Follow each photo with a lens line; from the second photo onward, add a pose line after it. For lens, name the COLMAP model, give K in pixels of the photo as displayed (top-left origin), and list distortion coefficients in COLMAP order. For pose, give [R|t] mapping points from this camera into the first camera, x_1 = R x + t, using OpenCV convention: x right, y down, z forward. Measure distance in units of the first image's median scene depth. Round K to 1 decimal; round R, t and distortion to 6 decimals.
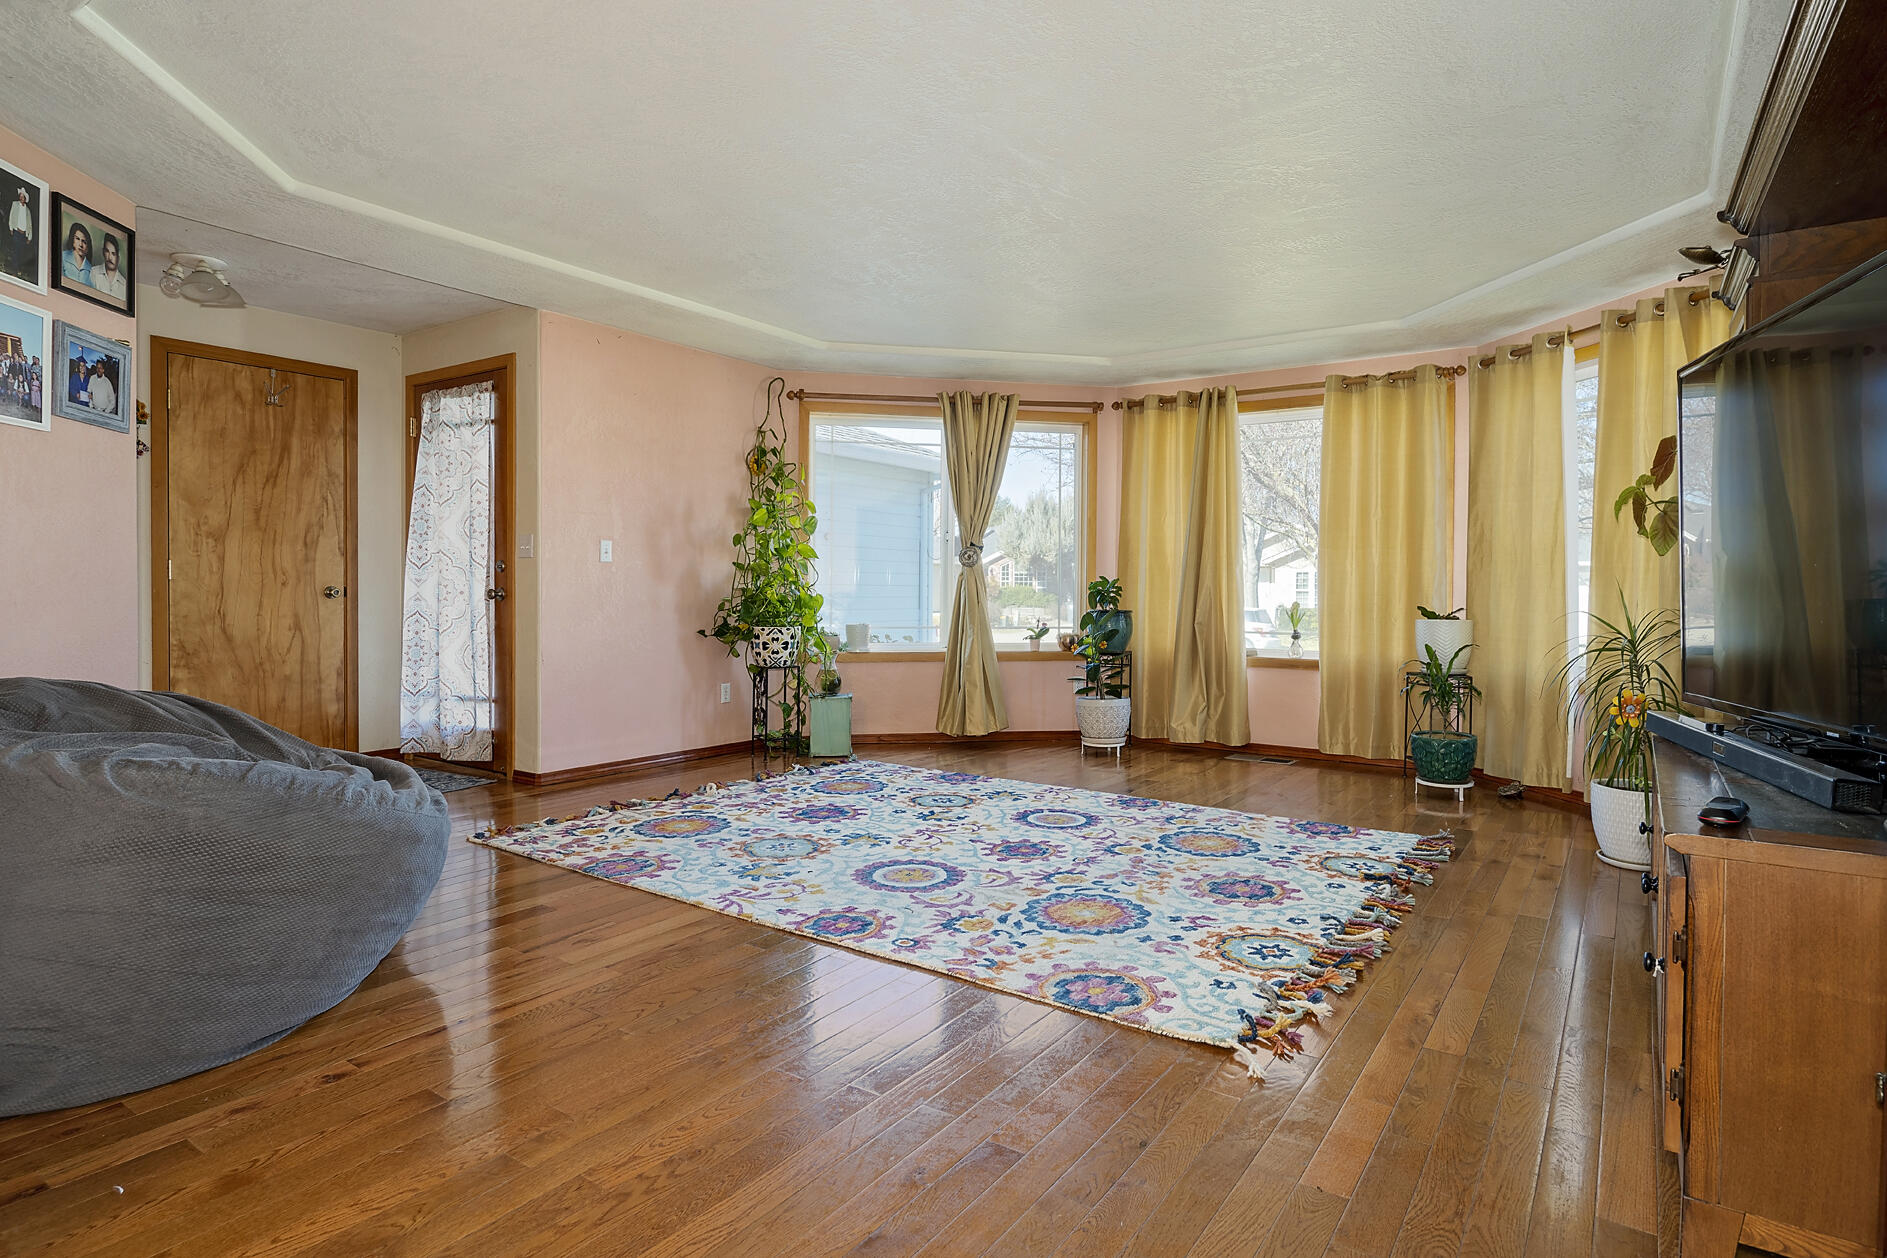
lens RADIAL K [[973.4, 0, 949.3], [0, 973.4, 596.1], [0, 0, 1]] dist [-0.000087, 0.000404]
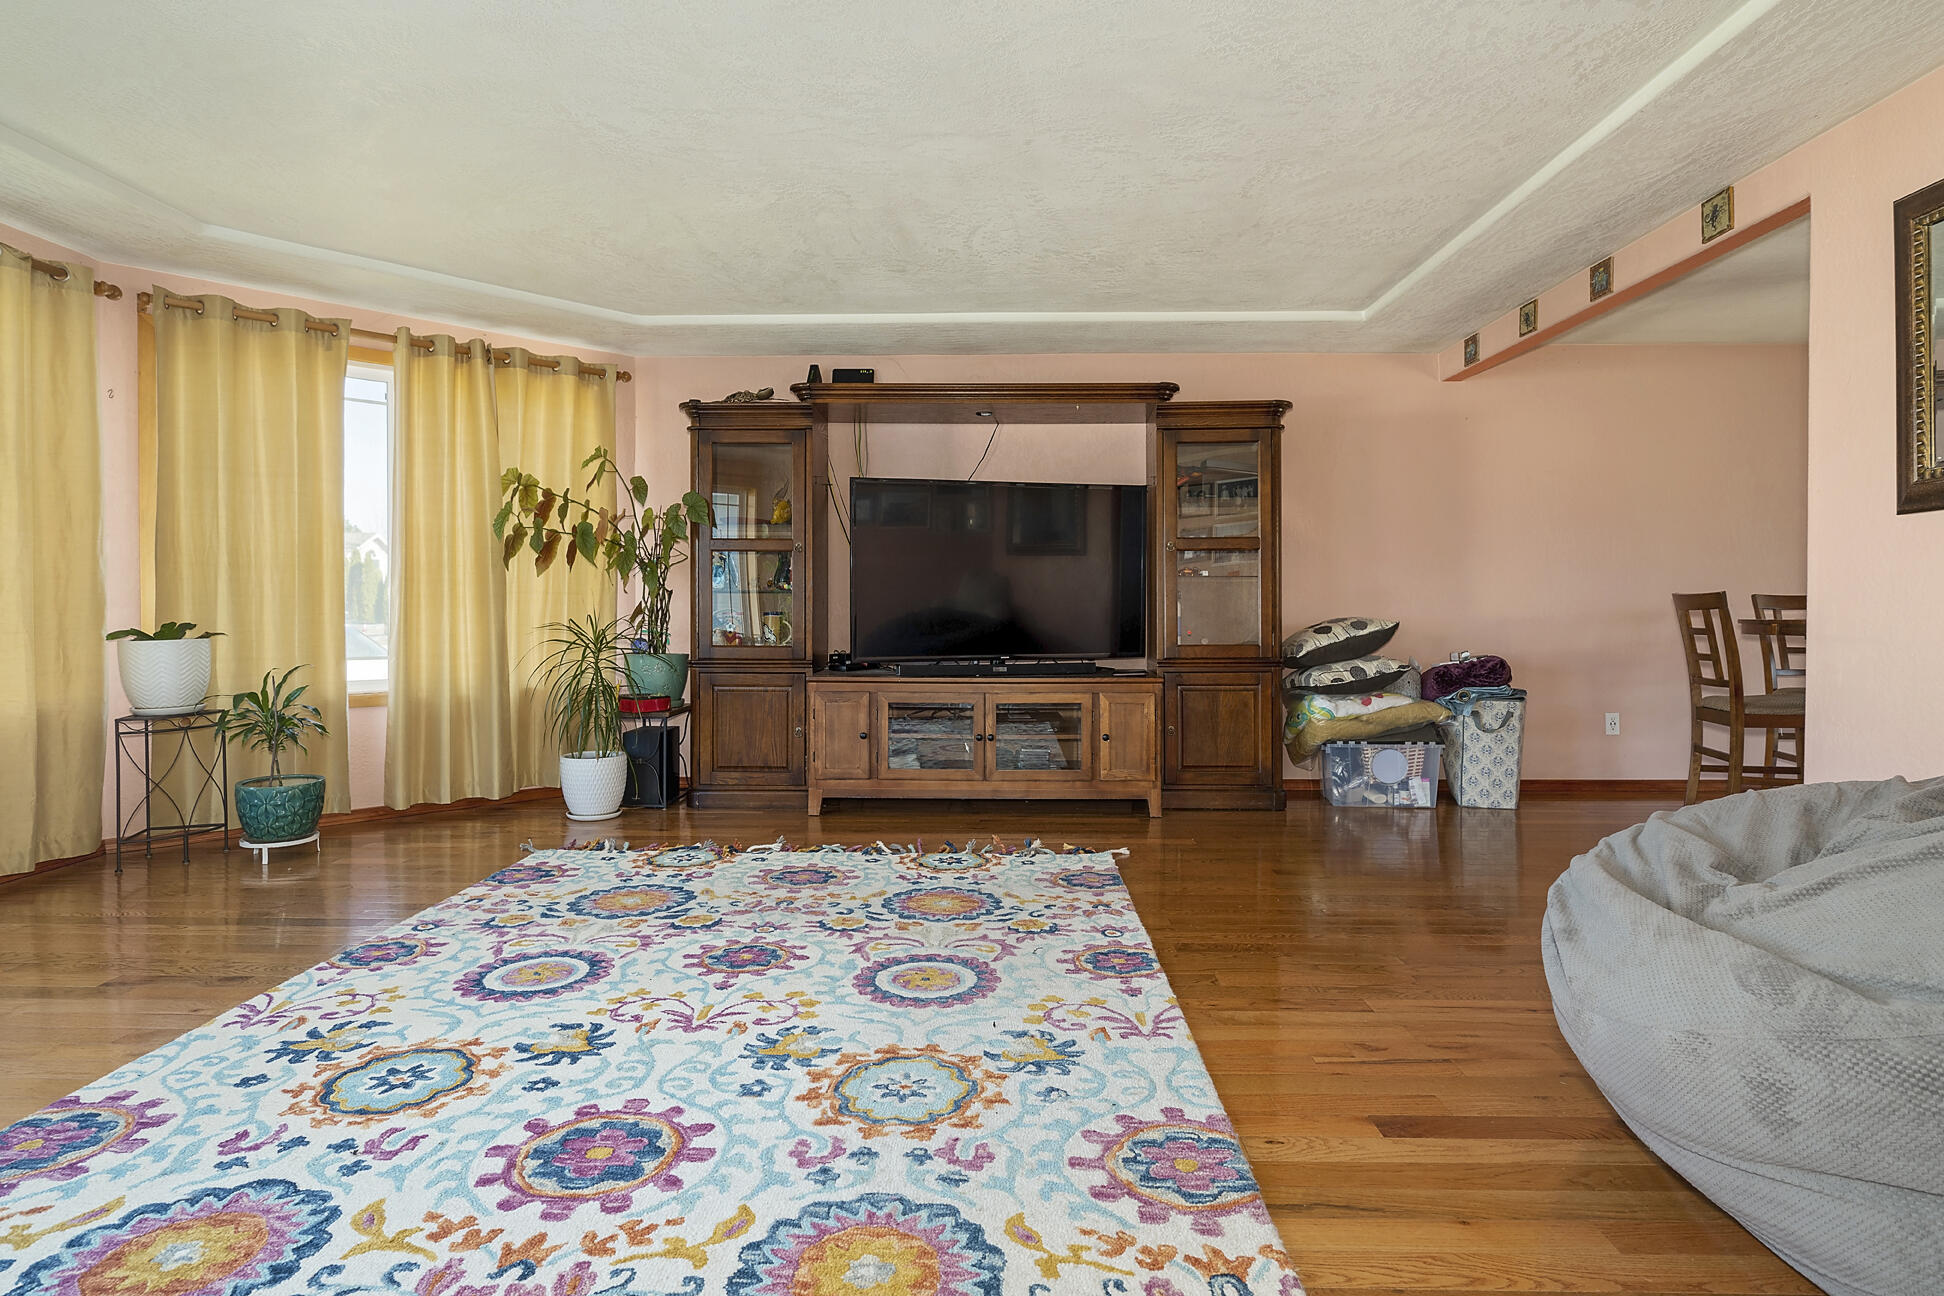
lens RADIAL K [[1048.9, 0, 973.1], [0, 1048.9, 615.8], [0, 0, 1]] dist [-0.006646, 0.001940]
pose [[-0.555190, -0.015030, 0.831588, -0.784733], [0.003051, 0.999793, 0.020107, -0.012354], [-0.831718, 0.013700, -0.555029, 1.516622]]
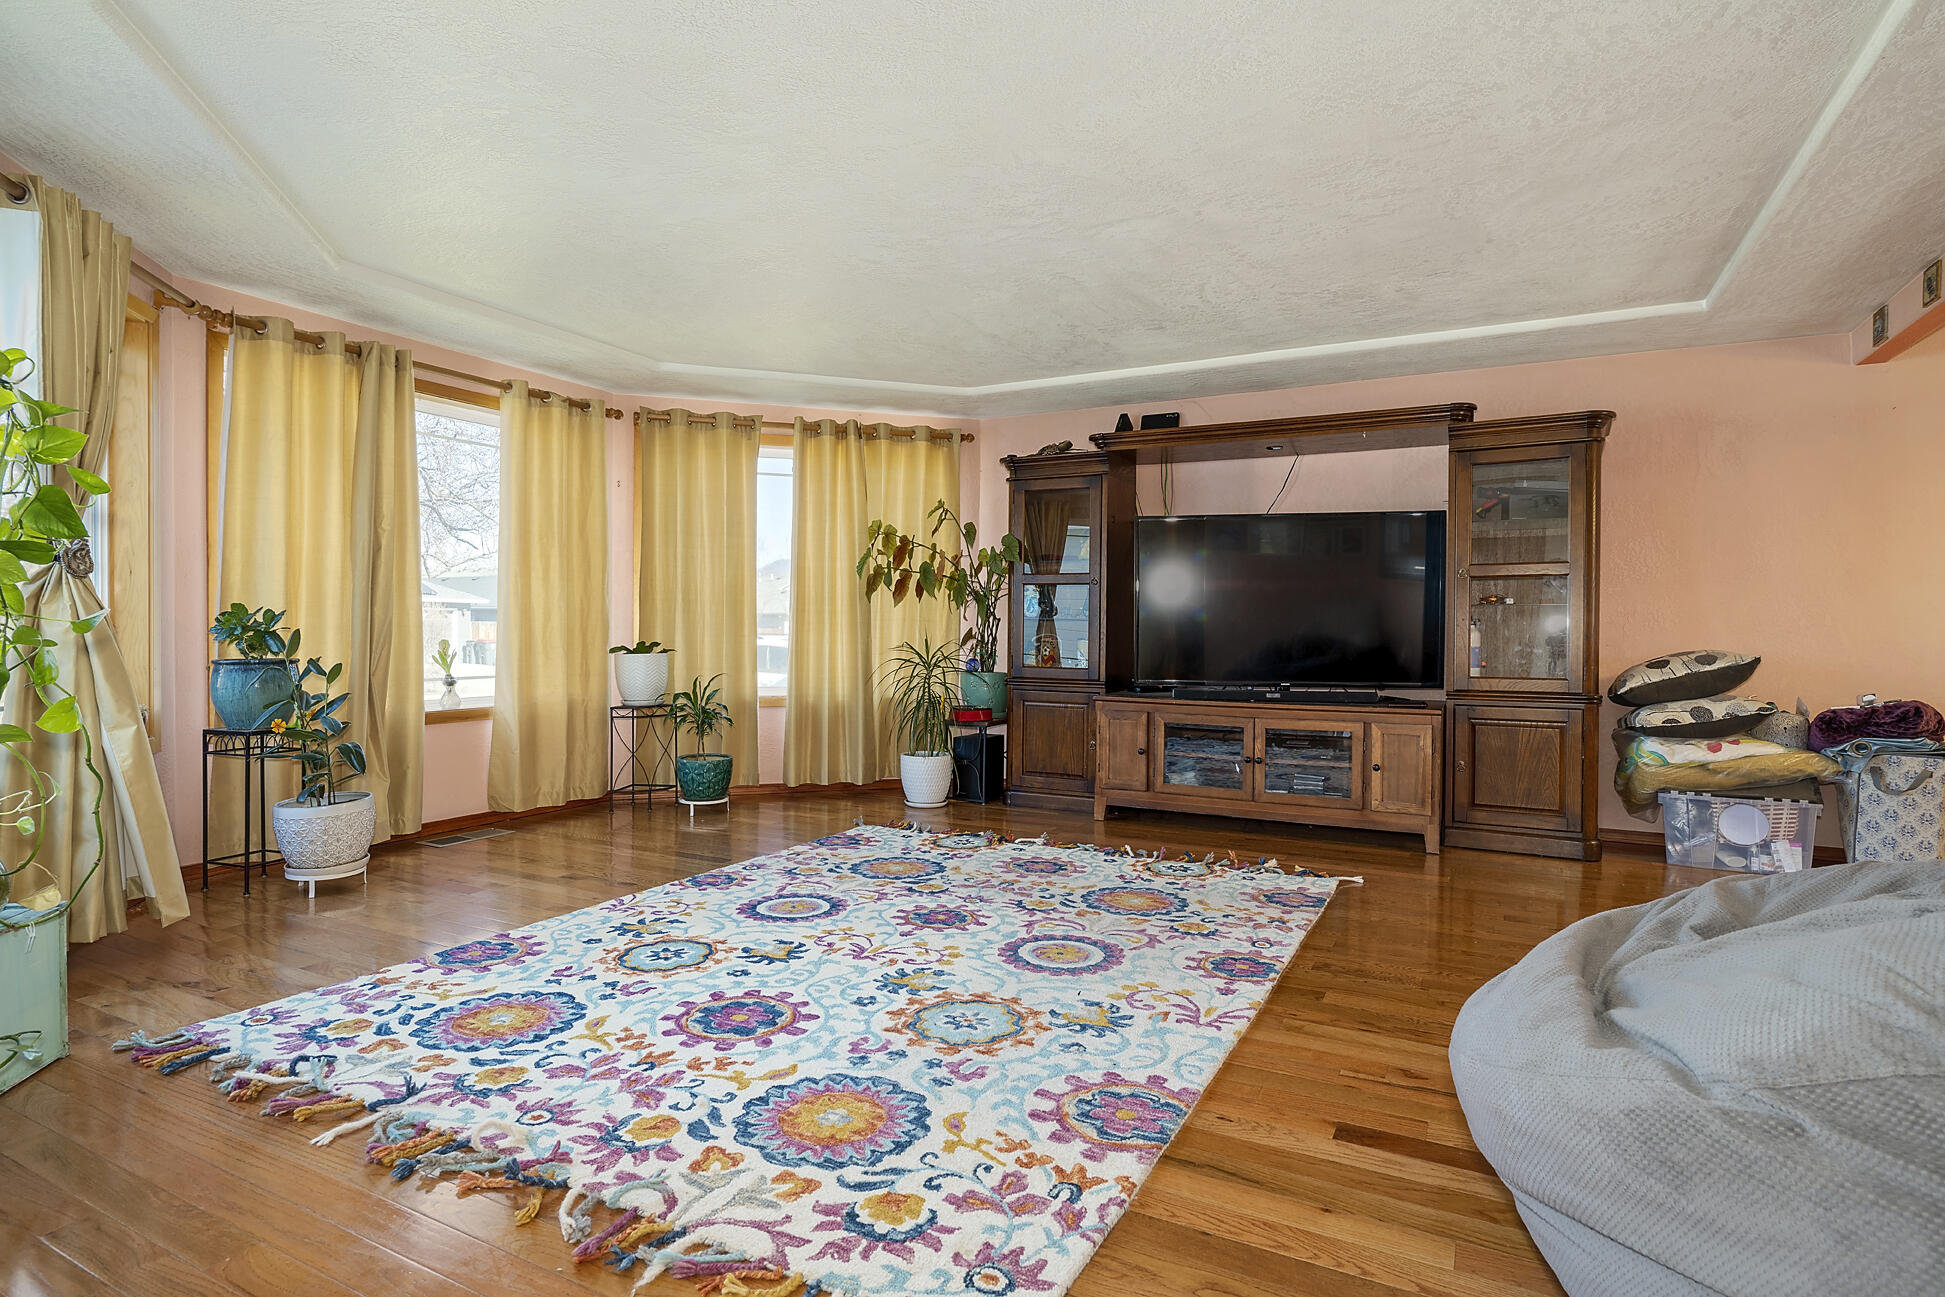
lens RADIAL K [[1026.1, 0, 951.1], [0, 1026.1, 639.2], [0, 0, 1]] dist [-0.010924, 0.001979]
pose [[-0.109912, -0.020347, 0.993733, -1.021981], [0.002375, 0.999782, 0.020733, -0.021807], [-0.993939, 0.004639, -0.109839, 1.285230]]
